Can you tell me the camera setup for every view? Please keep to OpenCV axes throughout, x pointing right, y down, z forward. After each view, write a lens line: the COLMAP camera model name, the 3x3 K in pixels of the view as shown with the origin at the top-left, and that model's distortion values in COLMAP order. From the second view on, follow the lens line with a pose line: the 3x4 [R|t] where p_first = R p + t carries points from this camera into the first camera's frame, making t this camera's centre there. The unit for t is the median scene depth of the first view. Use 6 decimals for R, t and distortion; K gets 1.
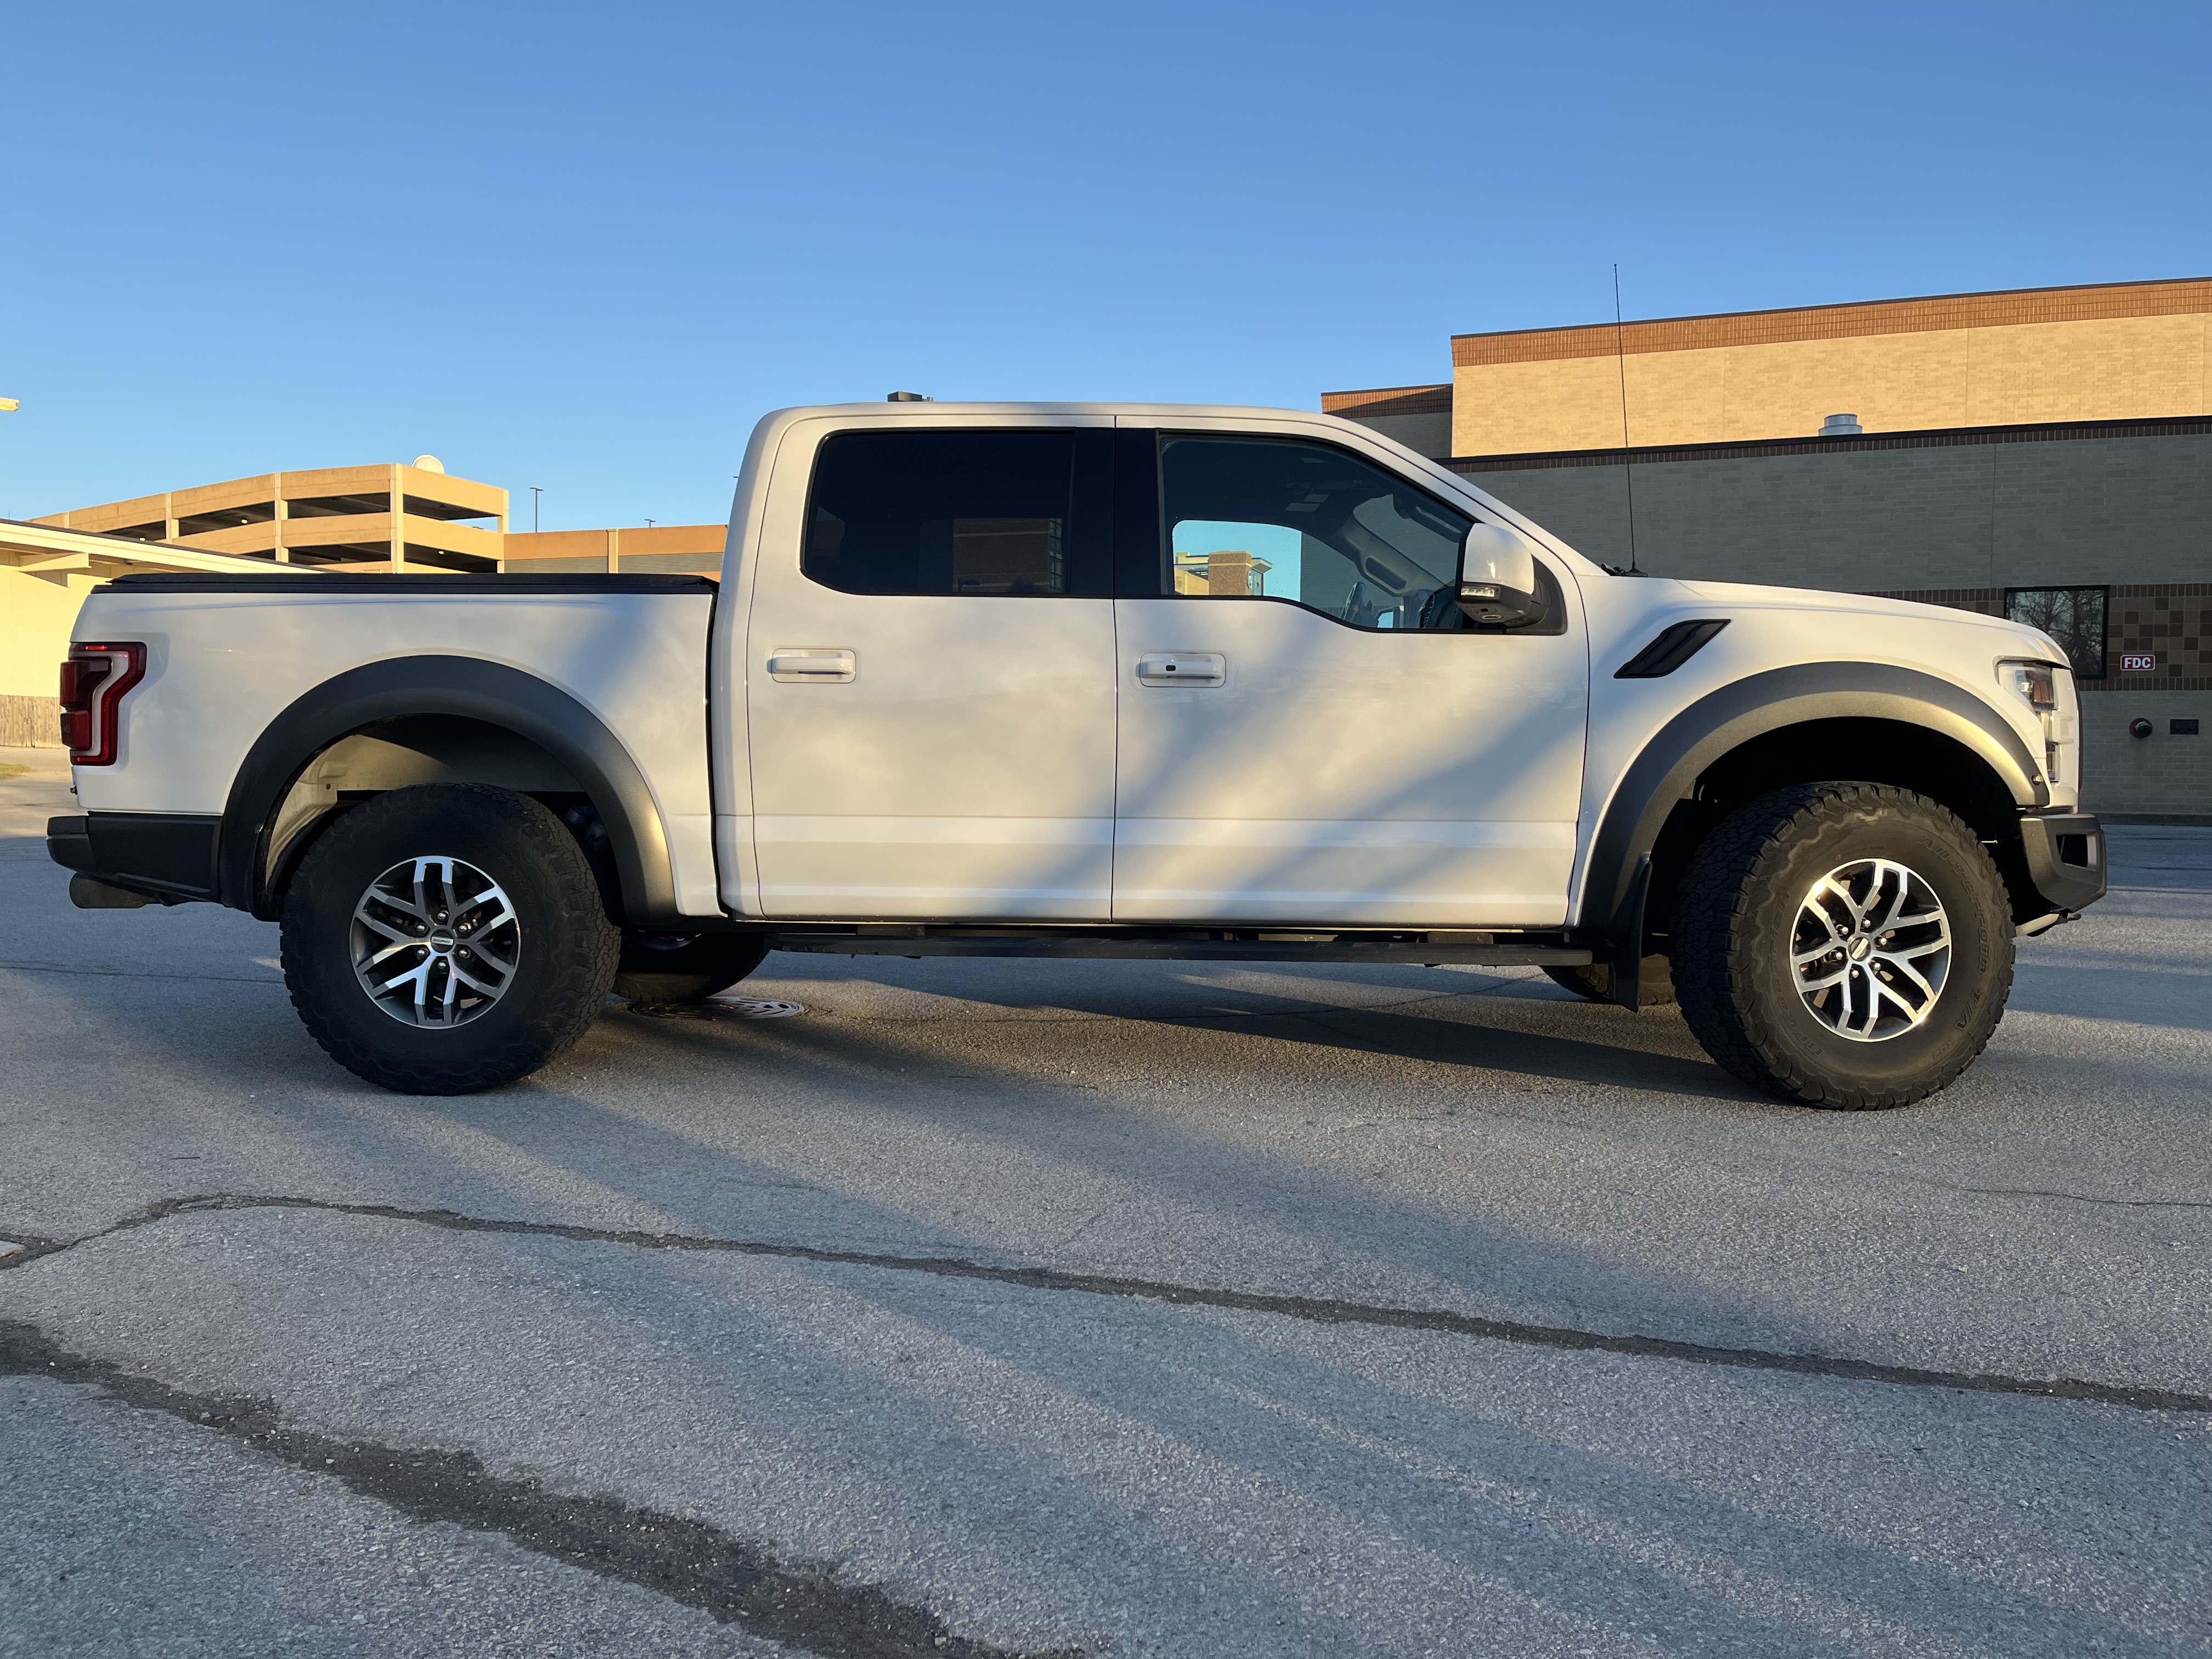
lens RADIAL K [[1659.6, 0, 1106.0], [0, 1659.6, 829.5], [0, 0, 1]] dist [0.094523, -0.133163]
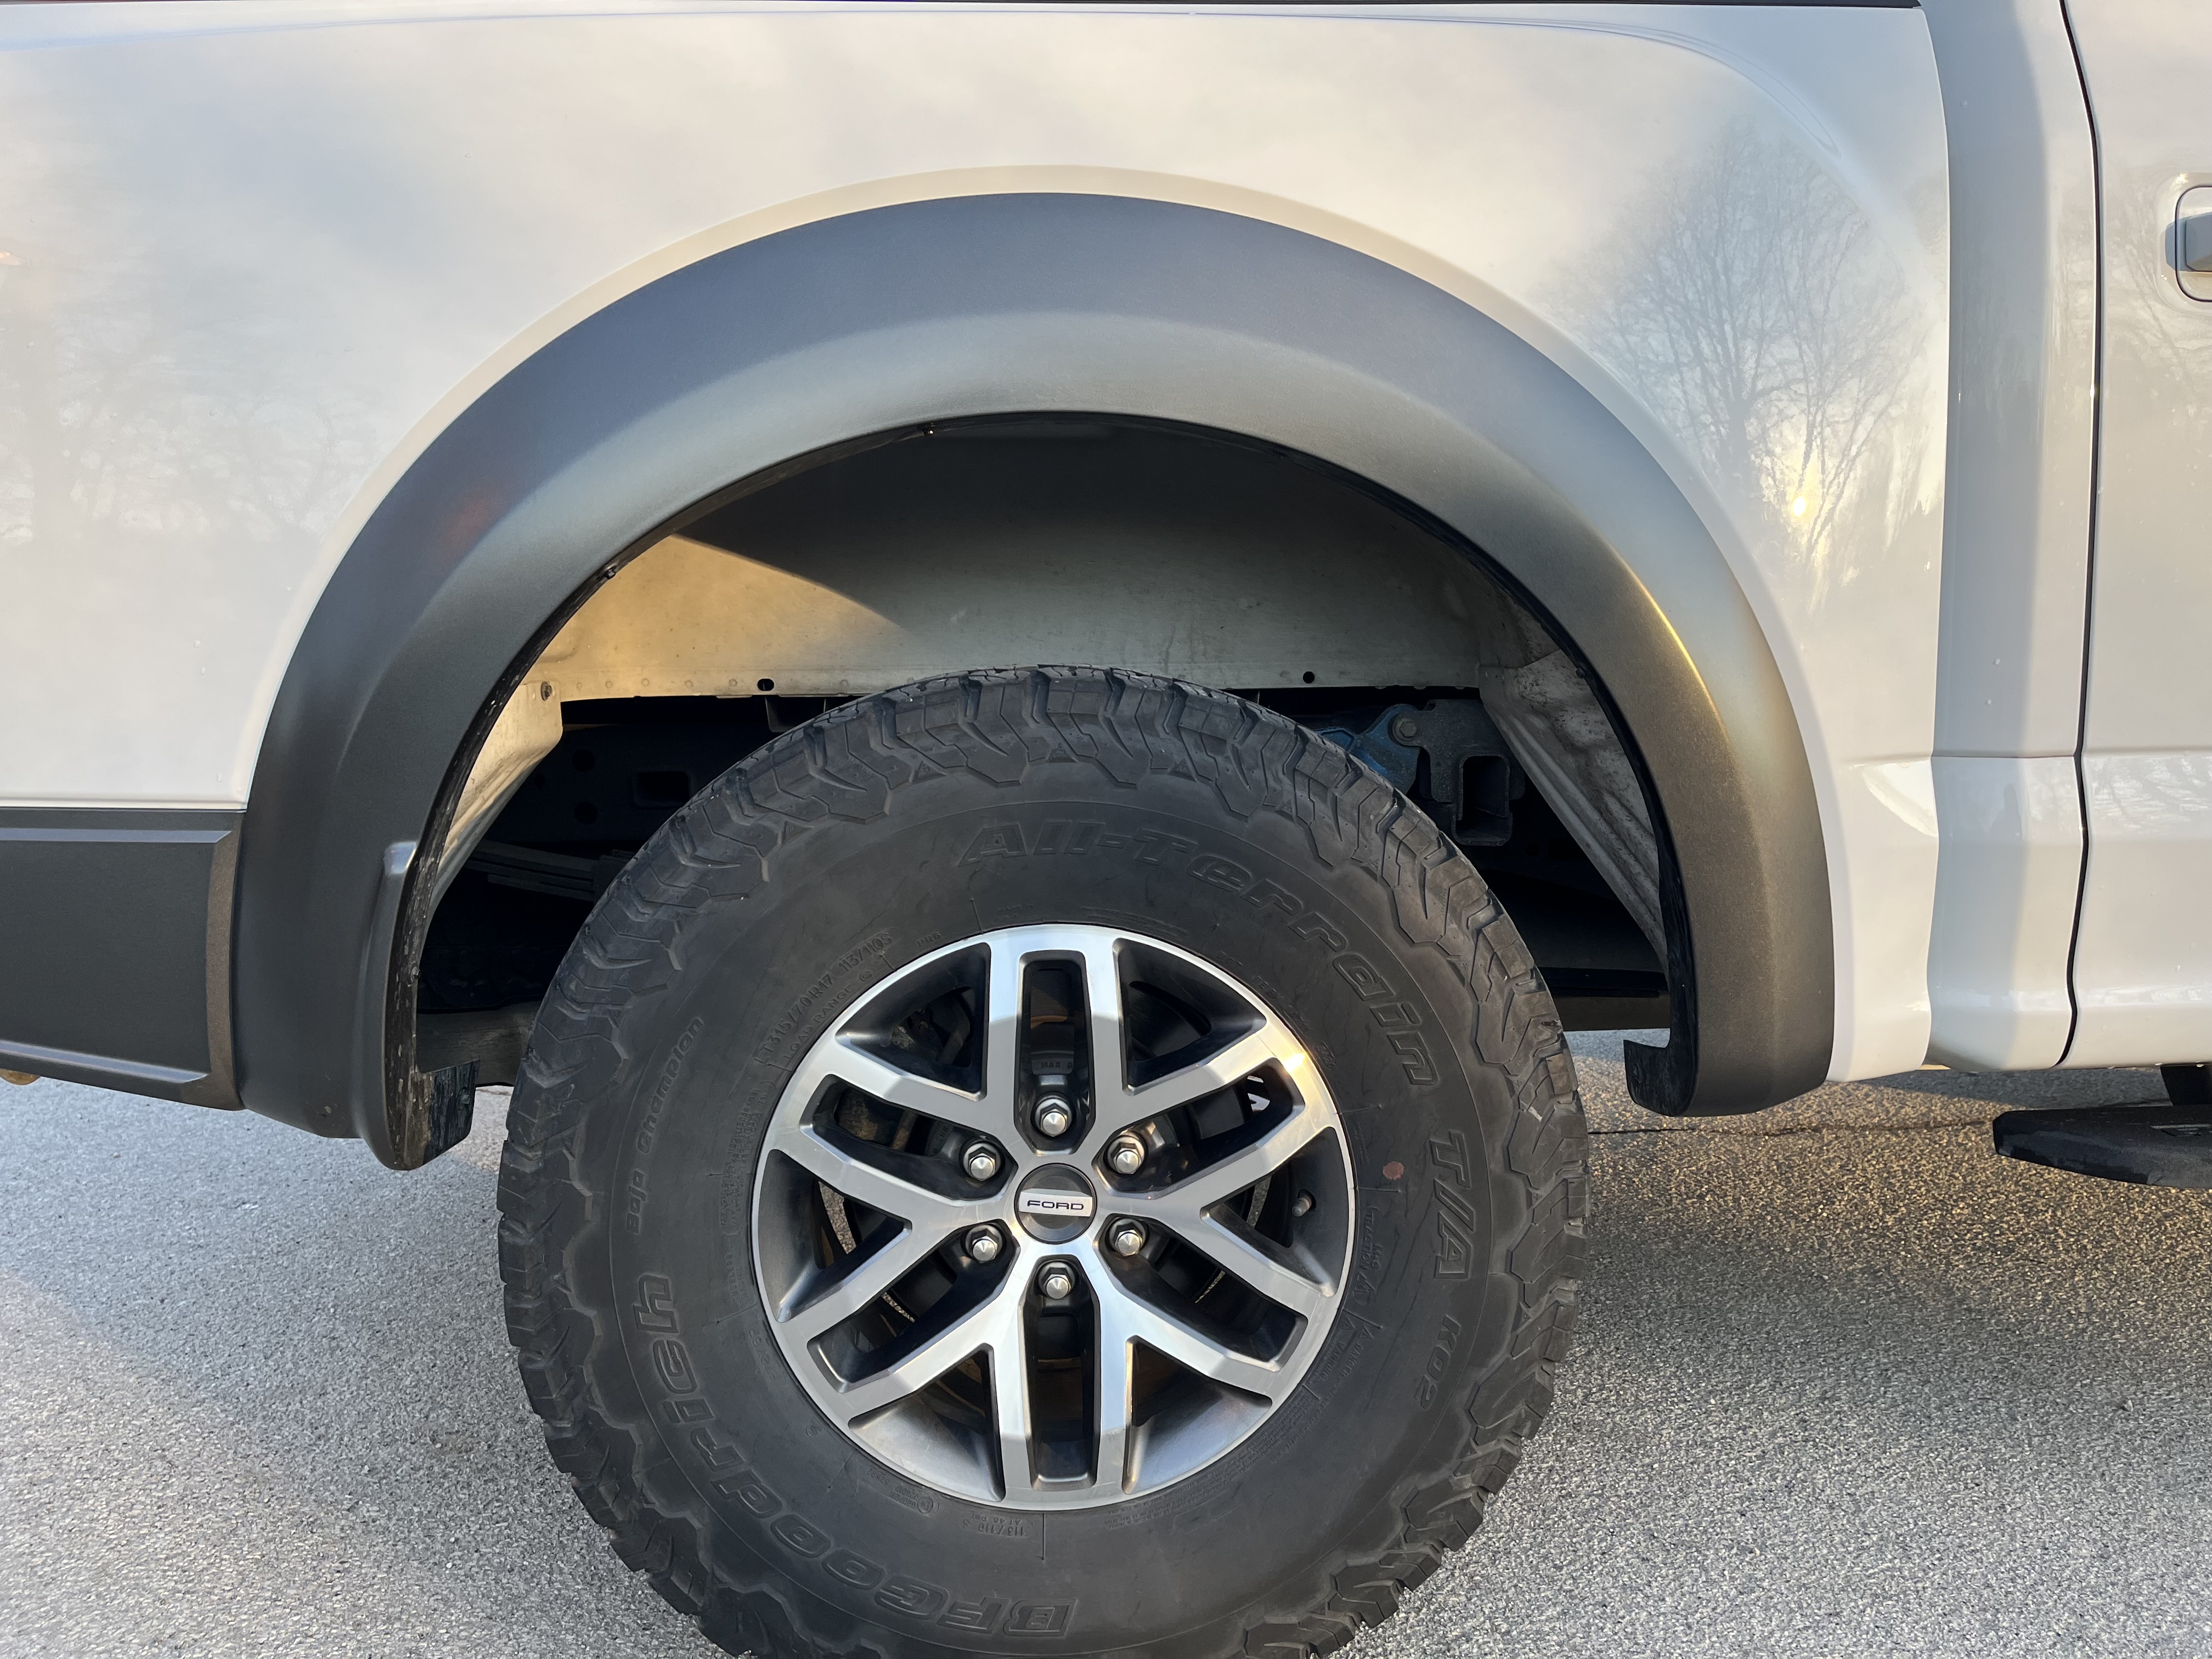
lens RADIAL K [[1658.9, 0, 1107.3], [0, 1658.9, 839.3], [0, 0, 1]] dist [0.101451, -0.143654]
pose [[0.989878, -0.038793, 0.136515, -0.424044], [0.027328, 0.996017, 0.084875, -0.022594], [-0.139263, -0.080285, 0.986995, 0.712840]]
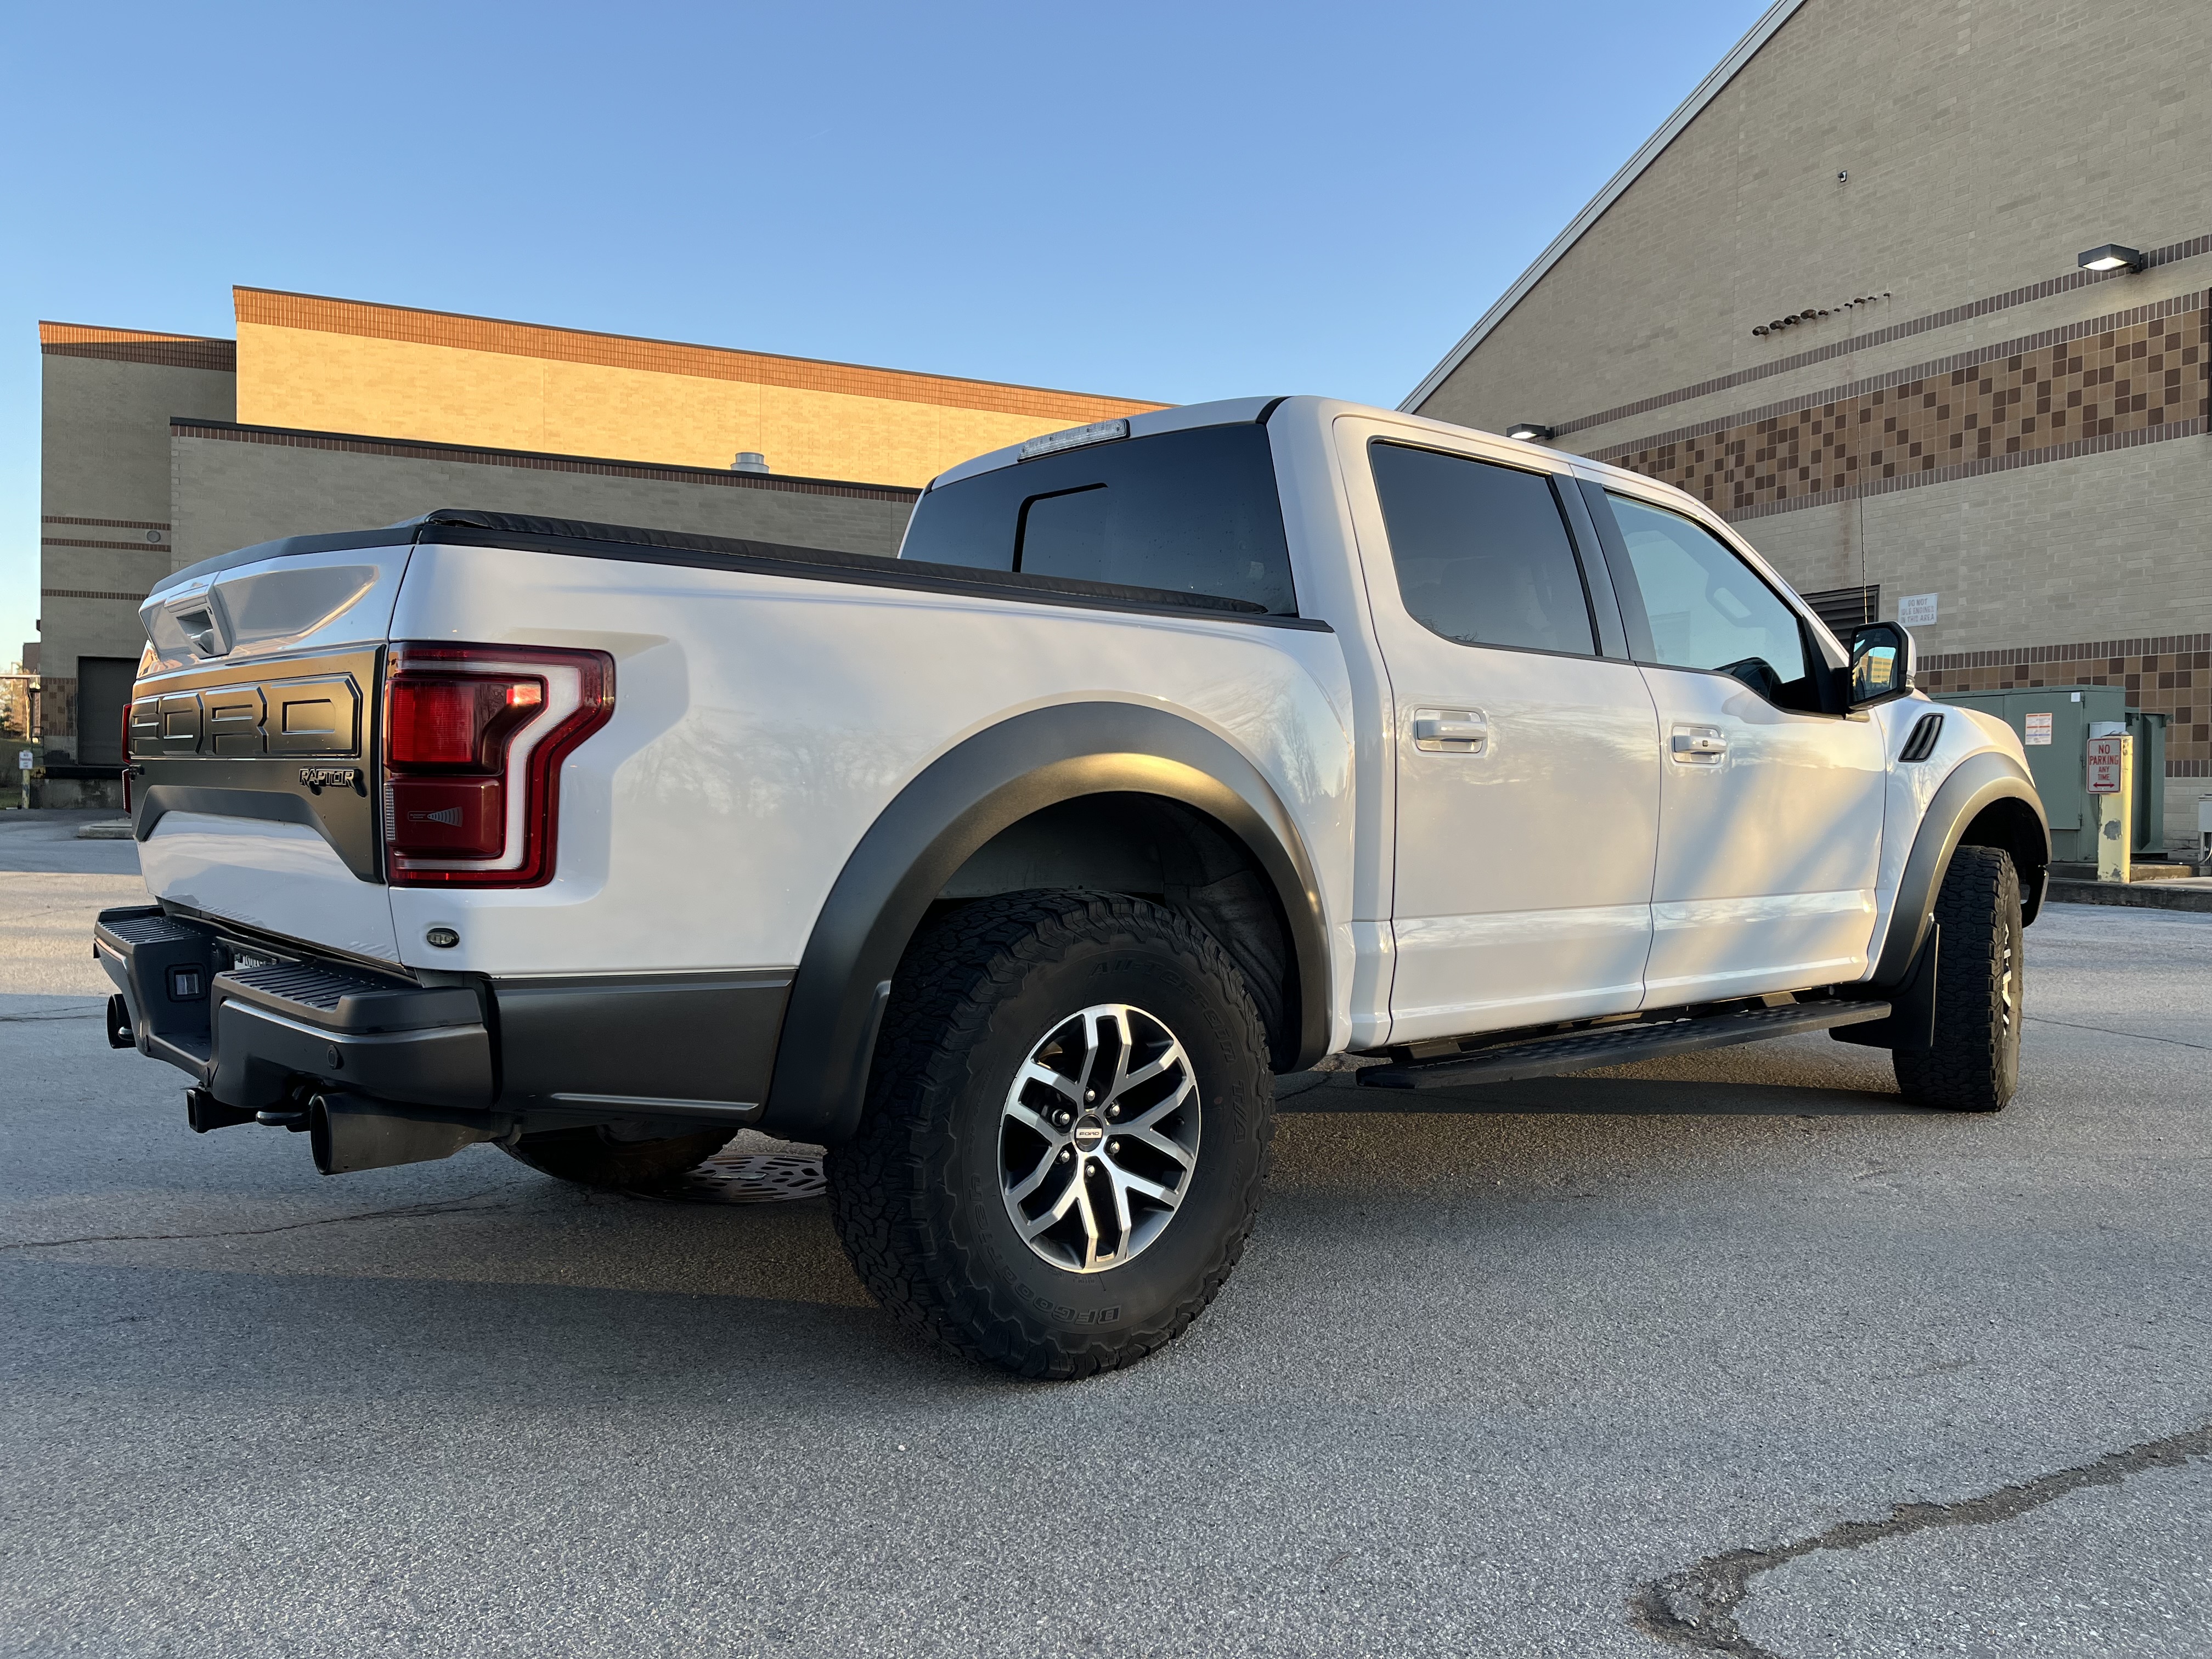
lens RADIAL K [[1659.6, 0, 1106.0], [0, 1659.6, 829.5], [0, 0, 1]] dist [0.094523, -0.133163]
pose [[0.719335, -0.016660, 0.694464, -0.842694], [0.018957, 0.999811, 0.004349, -0.055542], [-0.694405, 0.010037, 0.719514, 0.523762]]
